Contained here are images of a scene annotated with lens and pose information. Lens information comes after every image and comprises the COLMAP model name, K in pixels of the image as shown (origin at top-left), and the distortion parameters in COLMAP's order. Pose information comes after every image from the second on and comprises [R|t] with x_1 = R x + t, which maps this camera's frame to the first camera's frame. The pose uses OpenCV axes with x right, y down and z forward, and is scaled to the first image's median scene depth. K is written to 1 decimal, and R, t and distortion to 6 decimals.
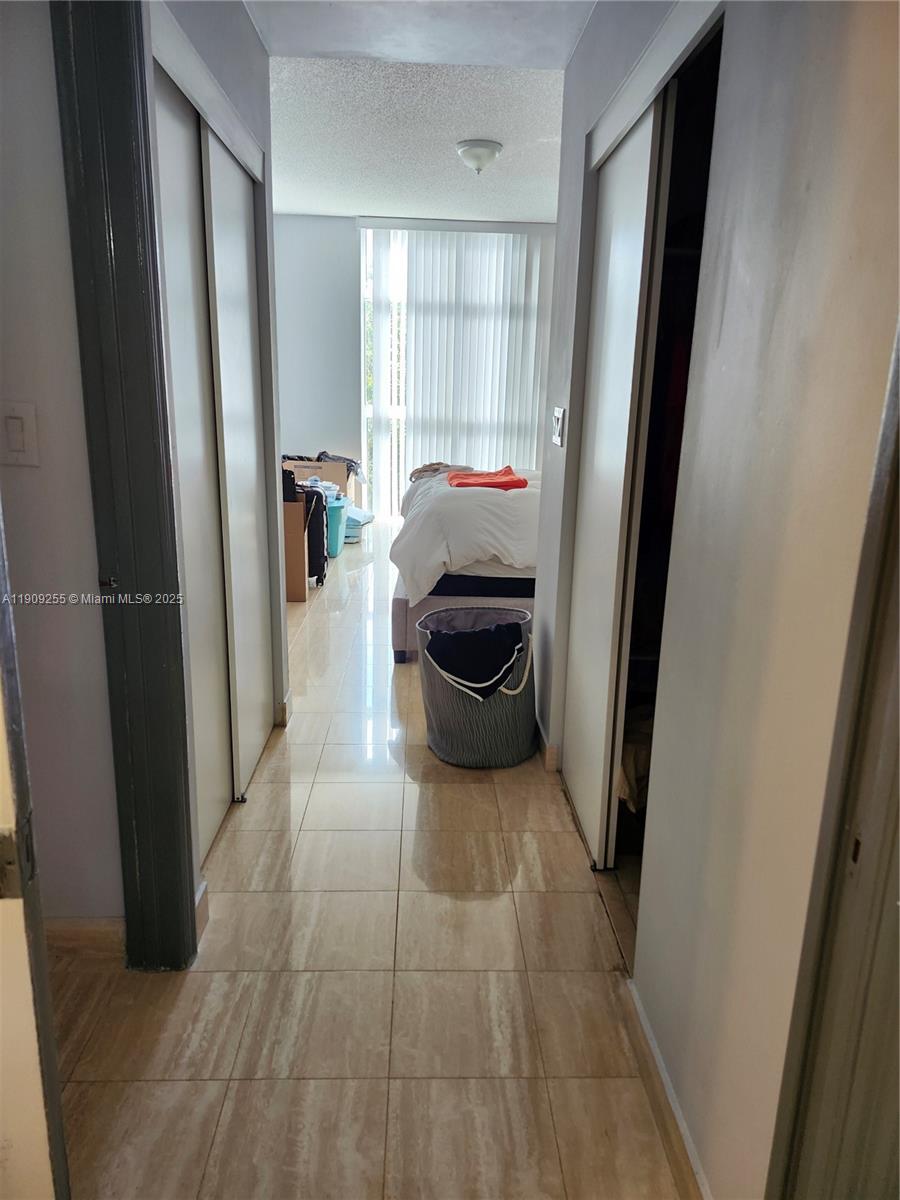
lens RADIAL K [[835.2, 0, 450.0], [0, 835.2, 600.0], [0, 0, 1]] dist [0.115861, -0.000731]
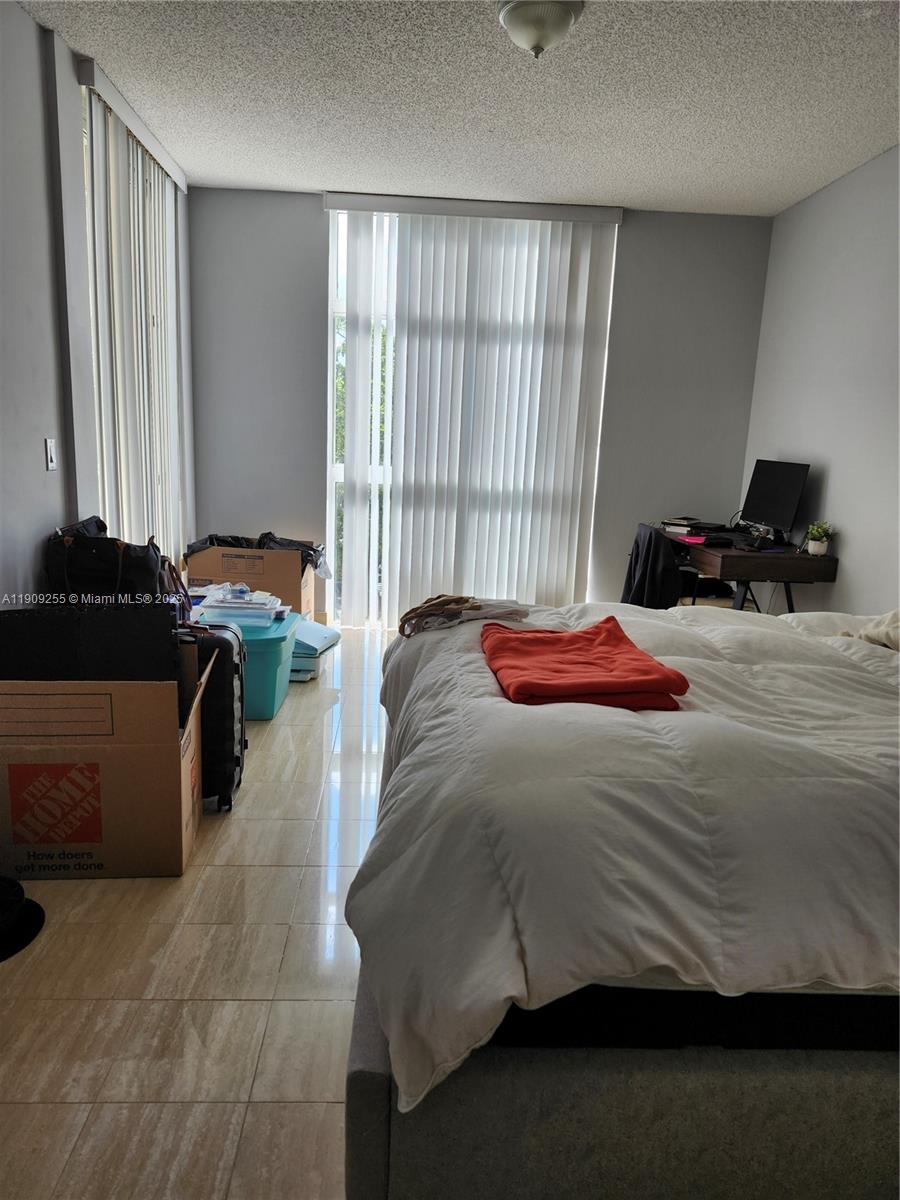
lens RADIAL K [[835.2, 0, 450.0], [0, 835.2, 600.0], [0, 0, 1]] dist [0.115861, -0.000731]
pose [[0.999657, 0.013399, 0.022485, -0.019993], [-0.012225, 0.998594, -0.051582, -0.091949], [-0.023144, 0.051289, 0.998416, 0.336849]]
